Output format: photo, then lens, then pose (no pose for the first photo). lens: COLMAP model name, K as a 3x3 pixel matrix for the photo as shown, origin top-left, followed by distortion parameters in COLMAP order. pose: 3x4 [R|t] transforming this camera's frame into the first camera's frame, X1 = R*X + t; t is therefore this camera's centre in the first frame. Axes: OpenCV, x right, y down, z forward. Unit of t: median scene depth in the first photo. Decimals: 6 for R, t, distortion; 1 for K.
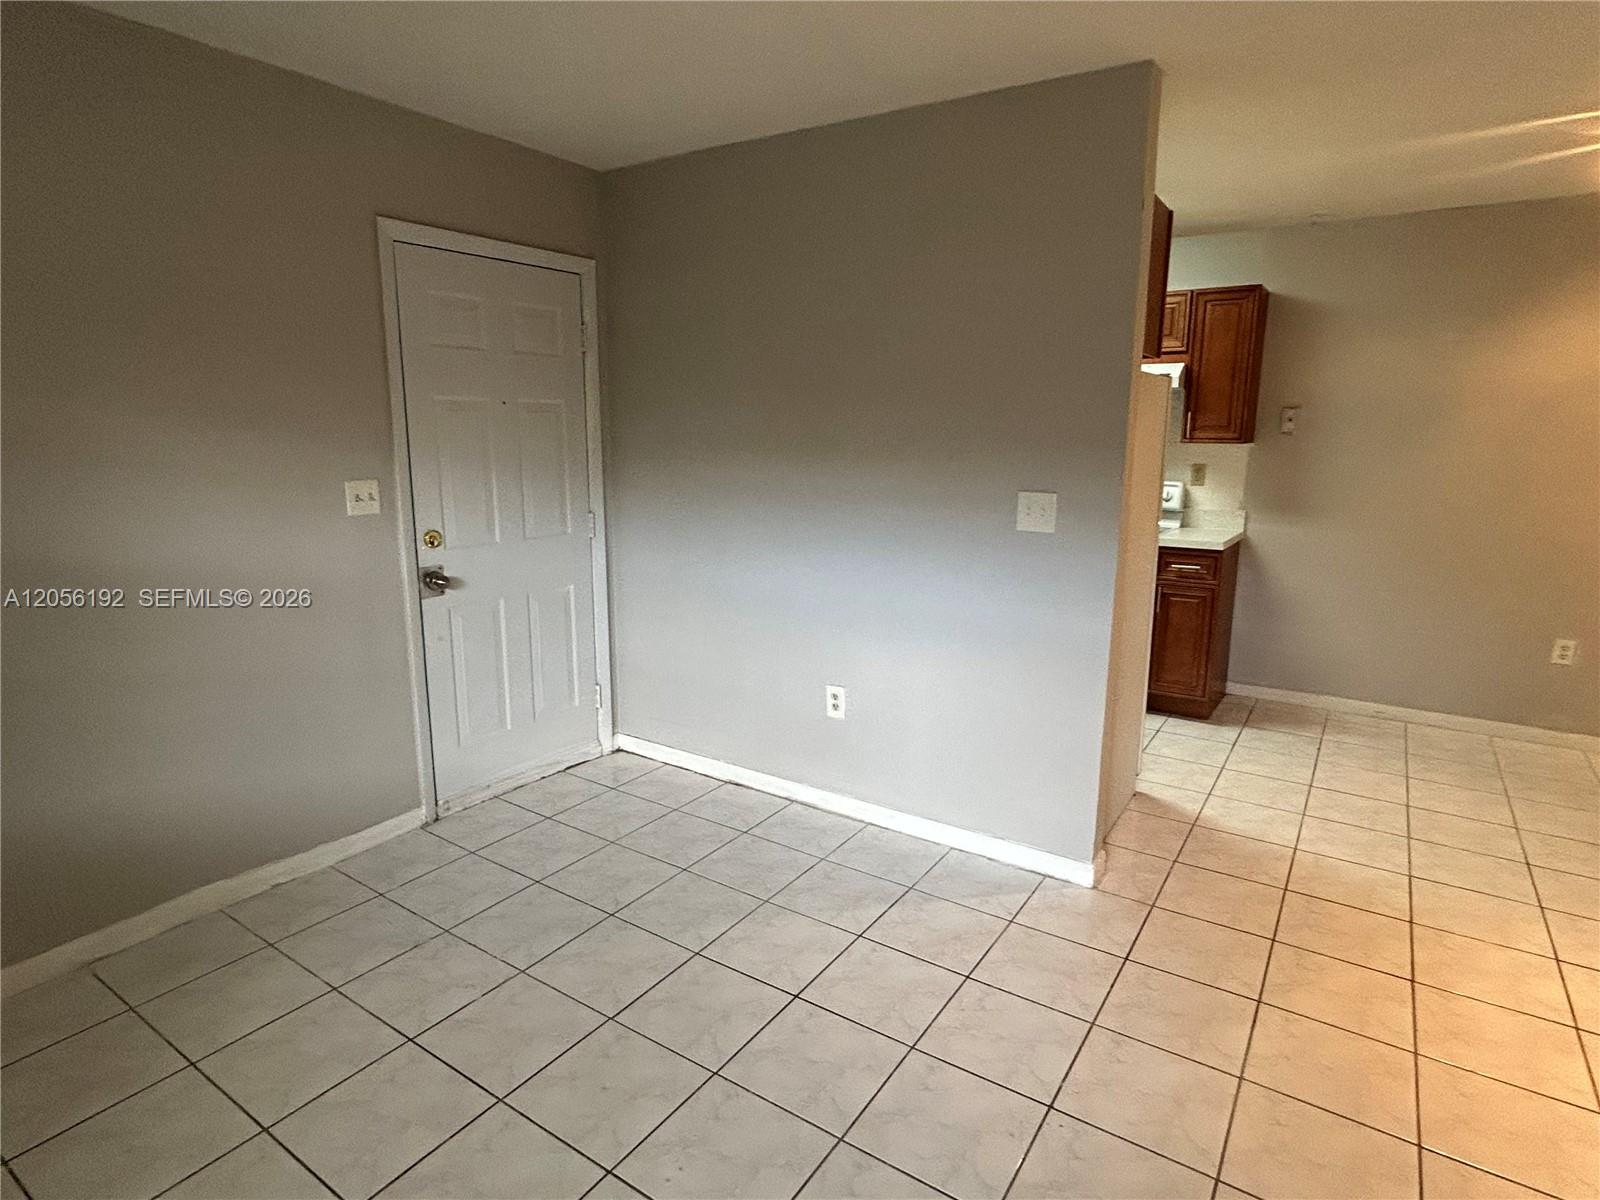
lens RADIAL K [[884.1, 0, 792.0], [0, 884.1, 599.9], [0, 0, 1]] dist [0.000033, -0.000638]
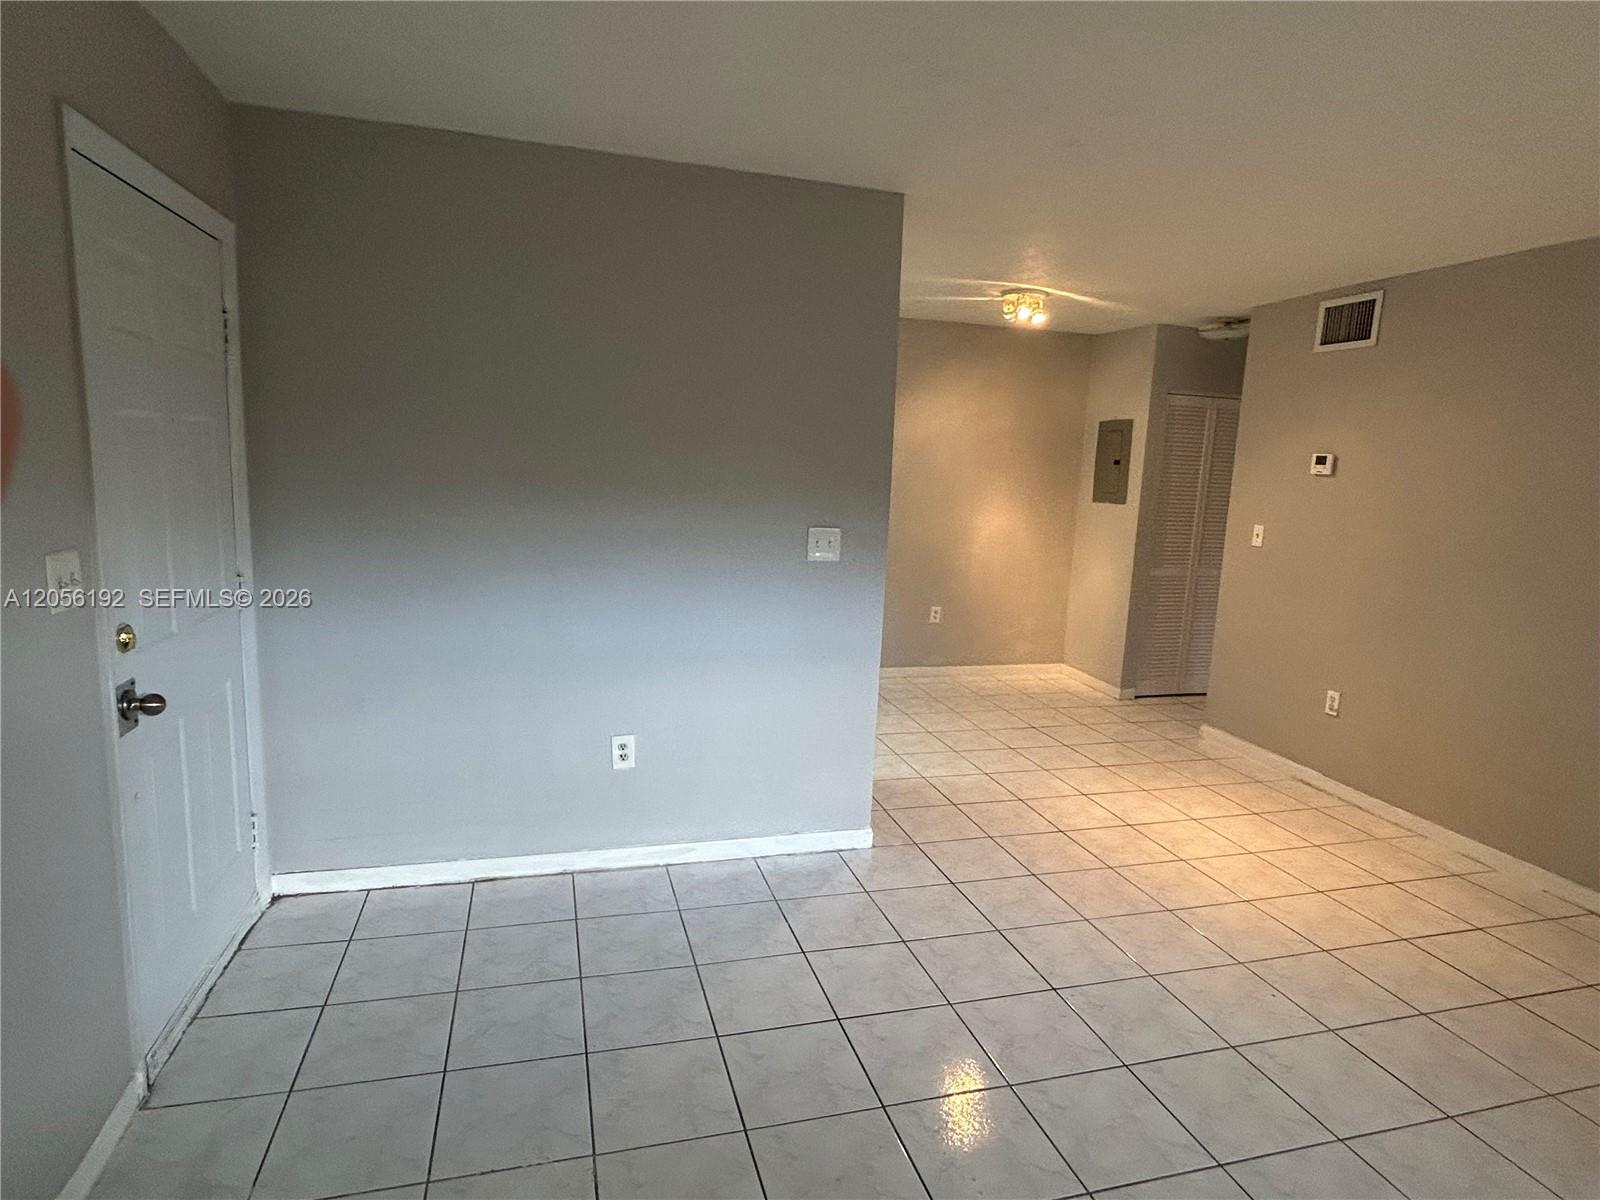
lens RADIAL K [[884.1, 0, 794.8], [0, 884.1, 598.6], [0, 0, 1]] dist [0.000033, -0.000638]
pose [[0.645105, -0.101239, 0.757357, -0.561583], [0.115654, 0.992701, 0.034186, -0.062712], [-0.755290, 0.065538, 0.652105, 0.237827]]
